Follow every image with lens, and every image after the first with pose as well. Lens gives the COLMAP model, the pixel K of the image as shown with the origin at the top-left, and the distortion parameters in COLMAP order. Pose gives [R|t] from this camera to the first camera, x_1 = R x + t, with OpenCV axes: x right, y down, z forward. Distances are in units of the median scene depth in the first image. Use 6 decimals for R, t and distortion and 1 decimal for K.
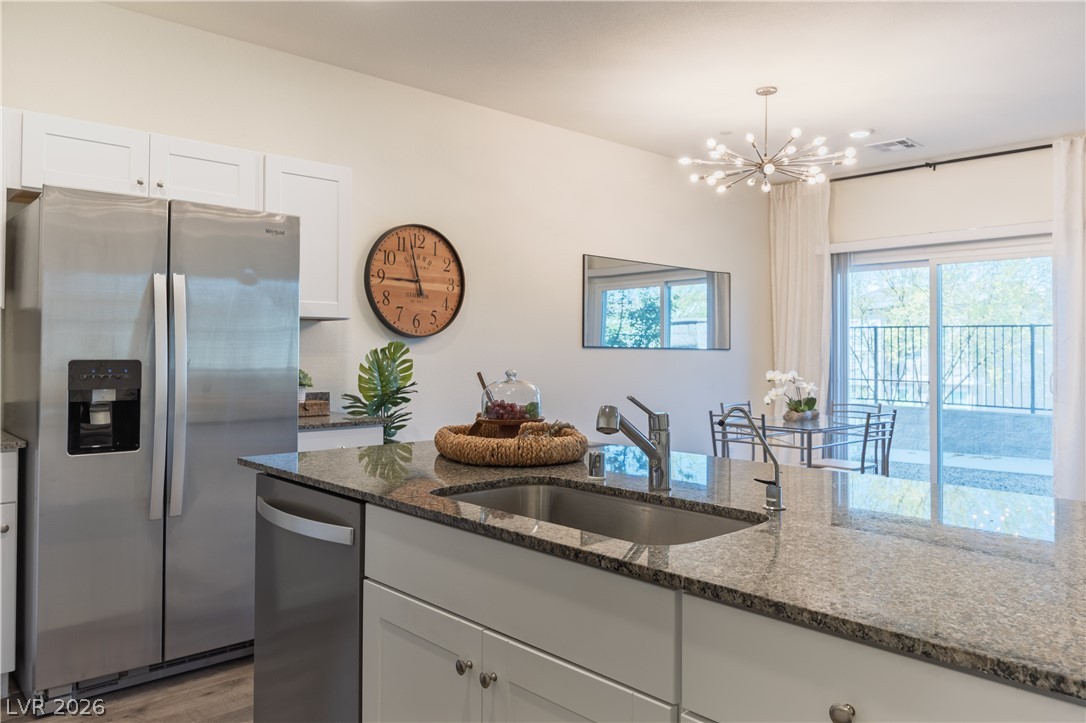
lens RADIAL K [[771.5, 0, 555.6], [0, 771.5, 344.0], [0, 0, 1]] dist [0.001662, 0.003023]
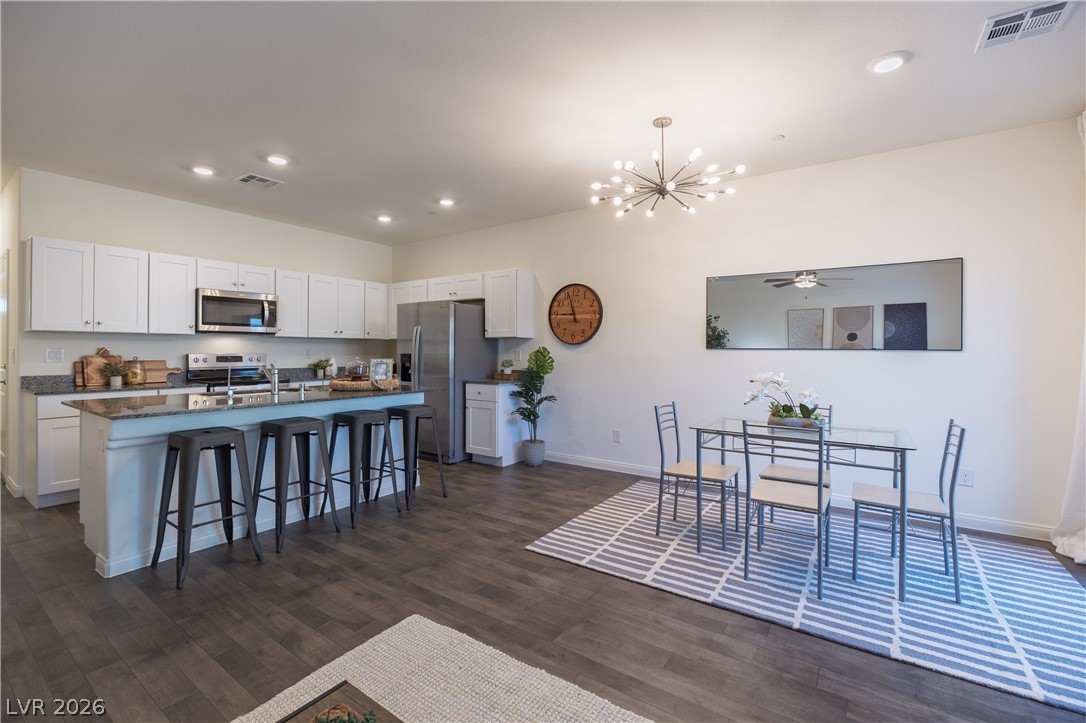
lens RADIAL K [[468.7, 0, 540.1], [0, 468.7, 352.2], [0, 0, 1]] dist [-0.013261, 0.001623]
pose [[0.213647, 0.004303, -0.976902, 0.791734], [0.014089, 0.999873, 0.007485, 0.000644], [0.976809, -0.015362, 0.213559, 0.587139]]
